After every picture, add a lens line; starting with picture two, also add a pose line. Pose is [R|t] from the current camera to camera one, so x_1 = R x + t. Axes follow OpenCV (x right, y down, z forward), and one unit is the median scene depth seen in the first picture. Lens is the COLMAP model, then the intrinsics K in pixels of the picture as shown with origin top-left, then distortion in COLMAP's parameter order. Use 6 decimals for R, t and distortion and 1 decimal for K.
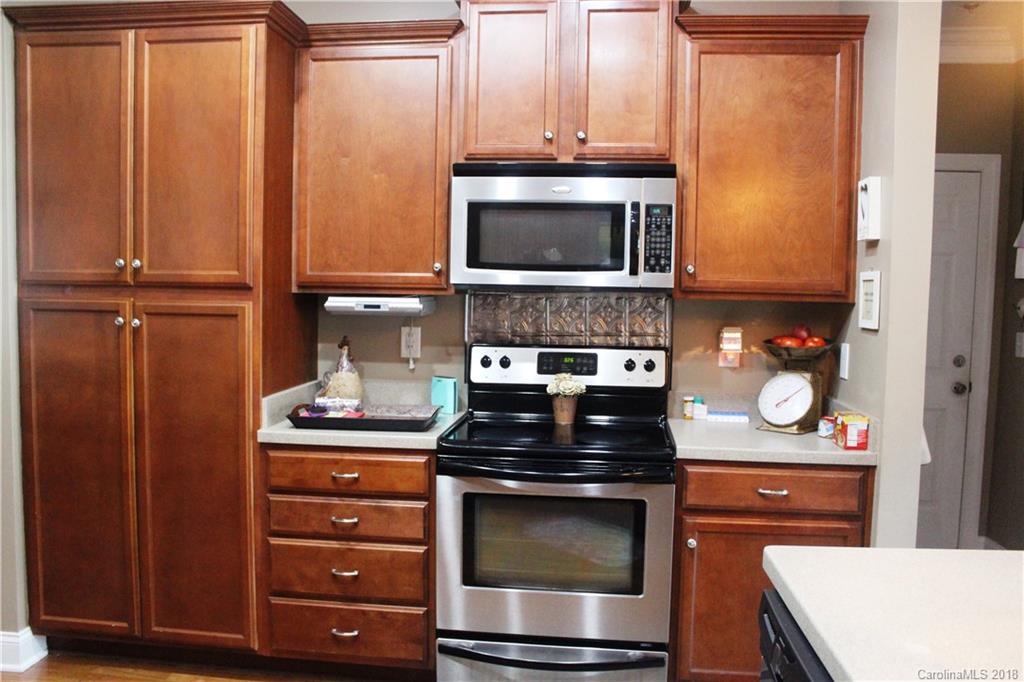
lens RADIAL K [[835.4, 0, 512.0], [0, 835.4, 341.0], [0, 0, 1]] dist [-0.179306, 0.172580]
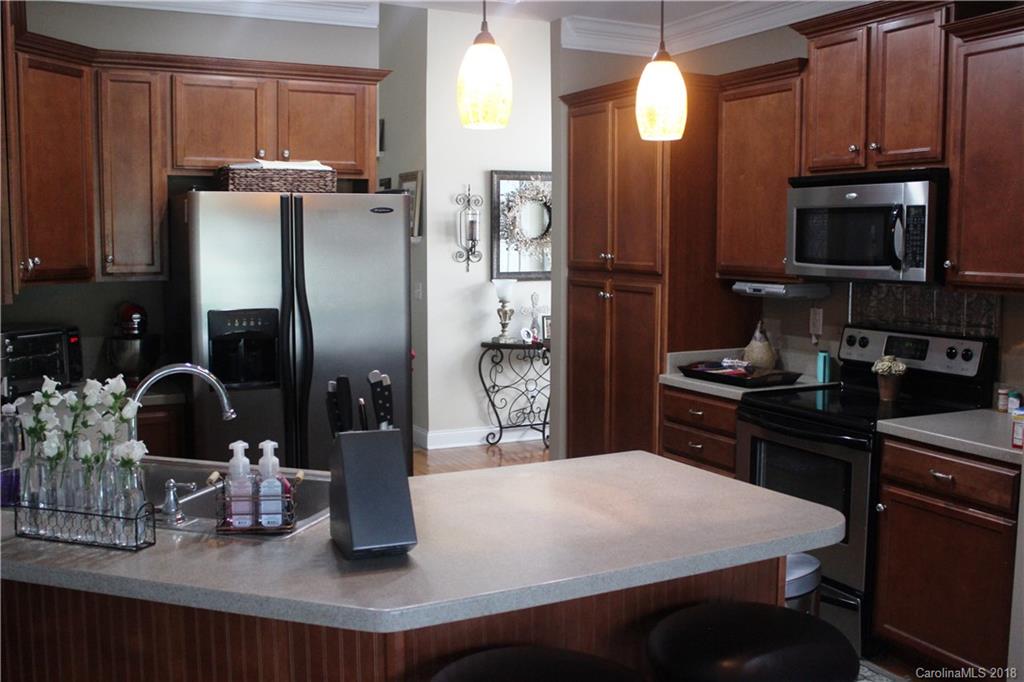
lens RADIAL K [[982.2, 0, 512.0], [0, 982.2, 341.0], [0, 0, 1]] dist [-0.124907, 0.009290]
pose [[0.546089, 0.070662, -0.834742, 0.933476], [-0.048147, 0.997437, 0.052937, -0.026214], [0.836343, 0.011282, 0.548091, -0.142872]]
